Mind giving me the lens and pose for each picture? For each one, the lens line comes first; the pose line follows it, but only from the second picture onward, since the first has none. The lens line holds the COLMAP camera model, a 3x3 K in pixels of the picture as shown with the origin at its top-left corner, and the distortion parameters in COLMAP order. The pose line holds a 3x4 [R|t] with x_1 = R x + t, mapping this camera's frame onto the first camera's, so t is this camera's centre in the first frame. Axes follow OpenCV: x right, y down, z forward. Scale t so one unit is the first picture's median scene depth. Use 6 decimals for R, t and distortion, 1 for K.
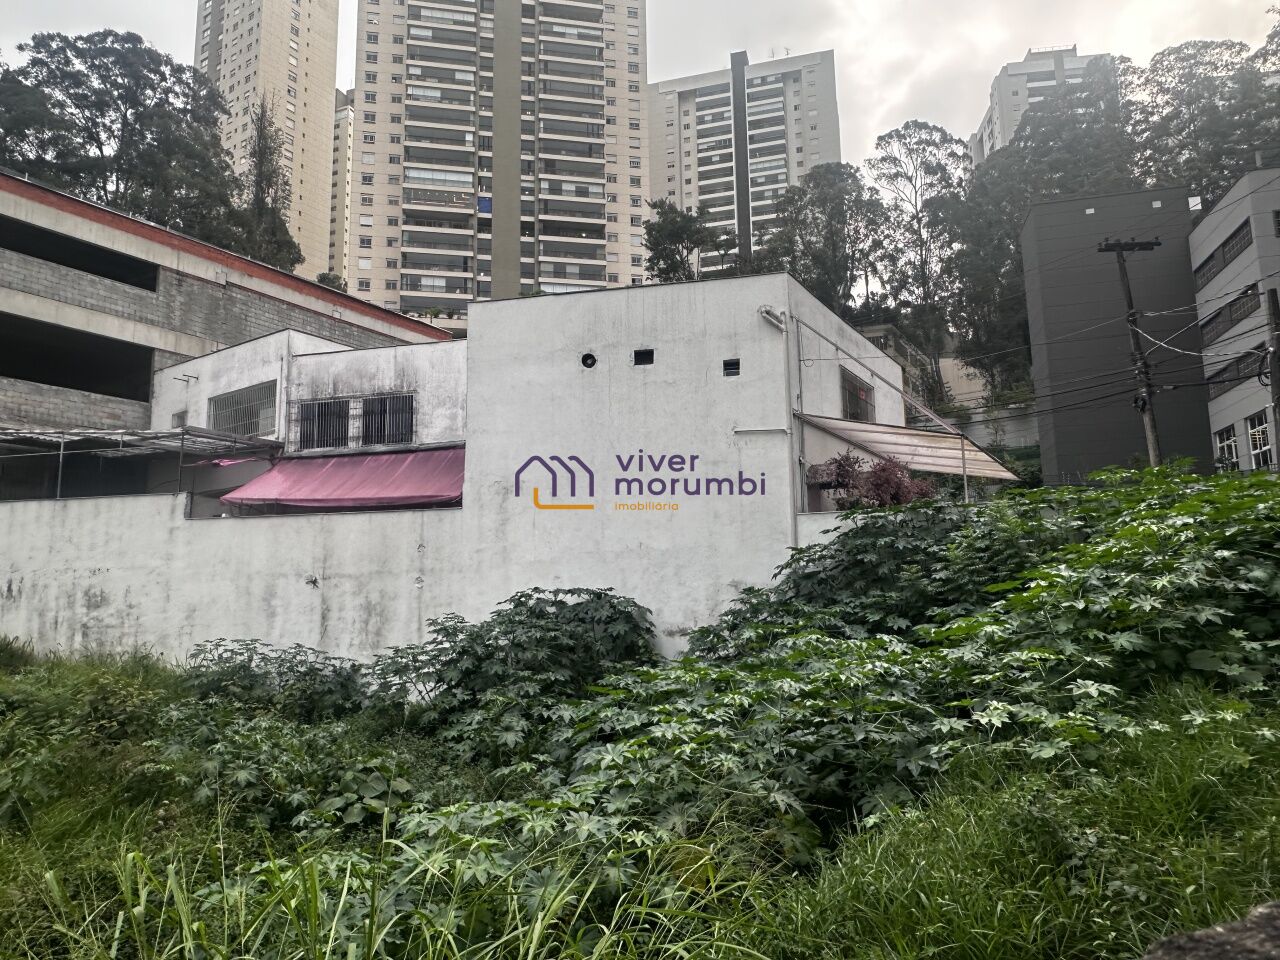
lens RADIAL K [[839.7, 0, 635.0], [0, 839.7, 485.1], [0, 0, 1]] dist [-0.005942, 0.001945]
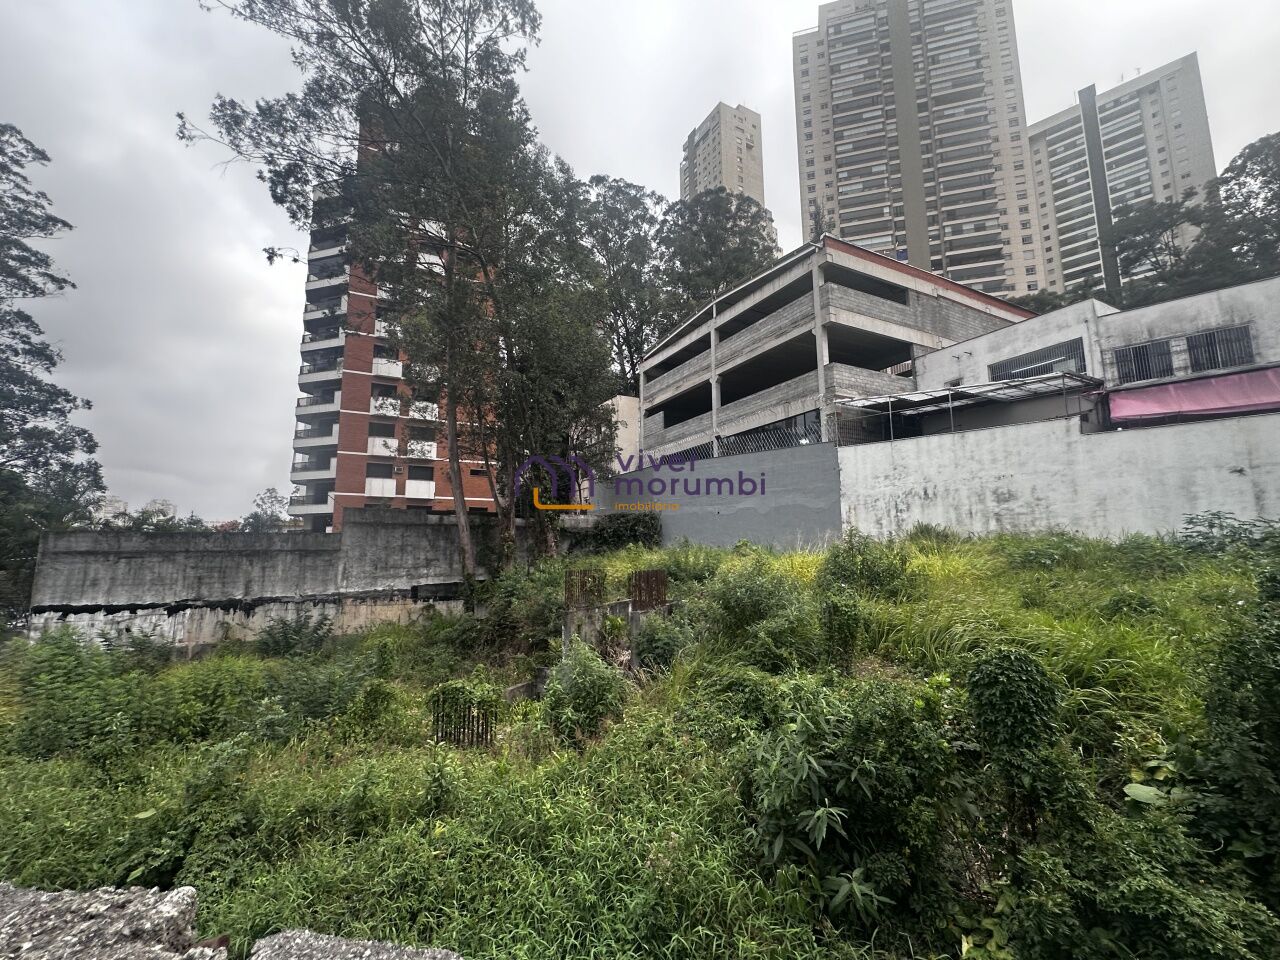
lens RADIAL K [[552.2, 0, 641.2], [0, 552.2, 479.2], [0, 0, 1]] dist [-0.005278, 0.001465]
pose [[0.883030, -0.057155, -0.465822, -0.678050], [0.063845, 0.997959, -0.001418, 0.060988], [0.464953, -0.028488, 0.884877, -0.128656]]
